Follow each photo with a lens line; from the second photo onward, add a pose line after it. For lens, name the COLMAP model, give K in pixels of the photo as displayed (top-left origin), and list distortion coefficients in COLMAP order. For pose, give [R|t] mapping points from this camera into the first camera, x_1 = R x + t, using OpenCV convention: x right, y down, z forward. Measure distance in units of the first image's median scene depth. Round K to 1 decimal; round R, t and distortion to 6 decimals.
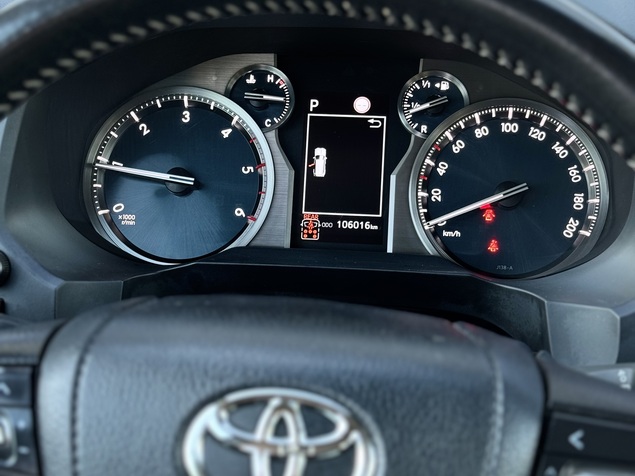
lens RADIAL K [[1197.0, 0, 317.5], [0, 1197.0, 238.0], [0, 0, 1]] dist [0.127816, 0.054175]
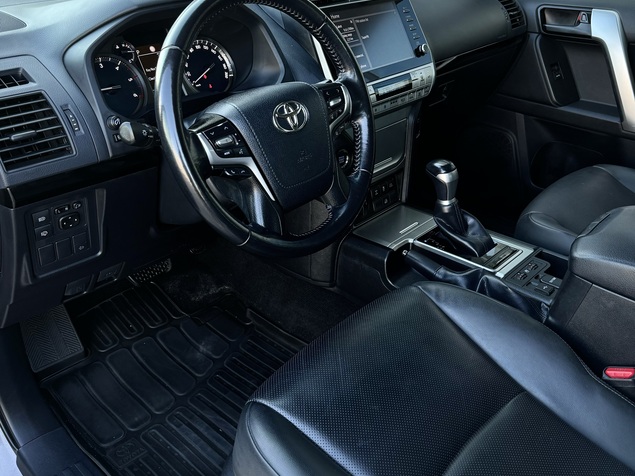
lens RADIAL K [[599.2, 0, 317.8], [0, 599.2, 241.5], [0, 0, 1]] dist [0.167756, -0.367234]
pose [[0.611259, -0.400870, 0.682397, -0.914486], [0.279999, 0.916004, 0.287291, 0.001383], [-0.740245, 0.015461, 0.672160, -0.263335]]
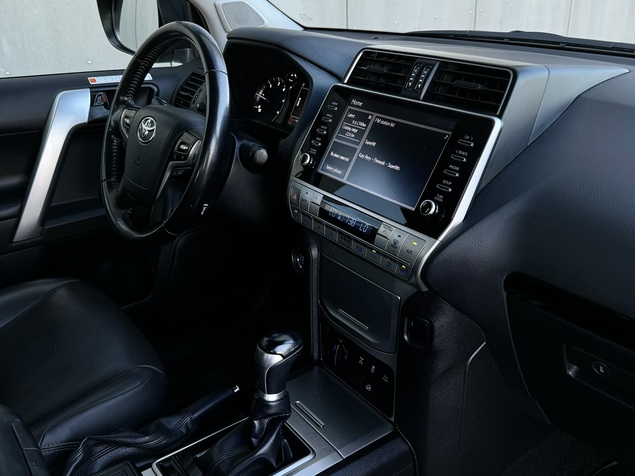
lens RADIAL K [[599.2, 0, 317.8], [0, 599.2, 241.5], [0, 0, 1]] dist [0.167756, -0.367234]
pose [[0.662455, 0.291666, -0.689989, 1.337123], [-0.250465, 0.954317, 0.162931, 0.021074], [0.705989, 0.064884, 0.705244, -0.128592]]
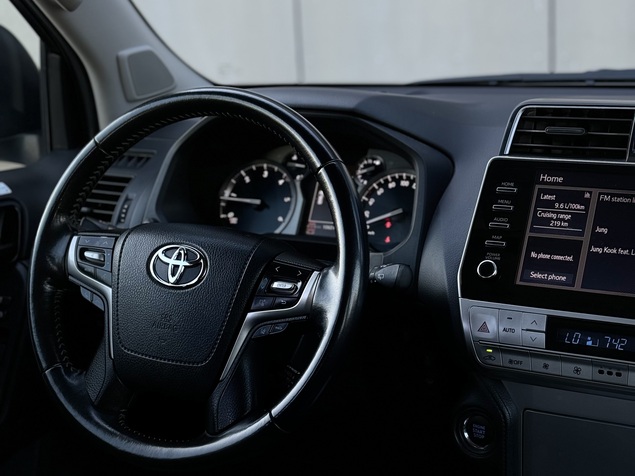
lens RADIAL K [[1197.0, 0, 317.5], [0, 1197.0, 238.0], [0, 0, 1]] dist [0.127816, 0.054175]
pose [[0.915971, 0.051880, -0.397876, 0.832018], [-0.101555, 0.989295, -0.104797, 0.224907], [0.388180, 0.136397, 0.911434, -0.878417]]
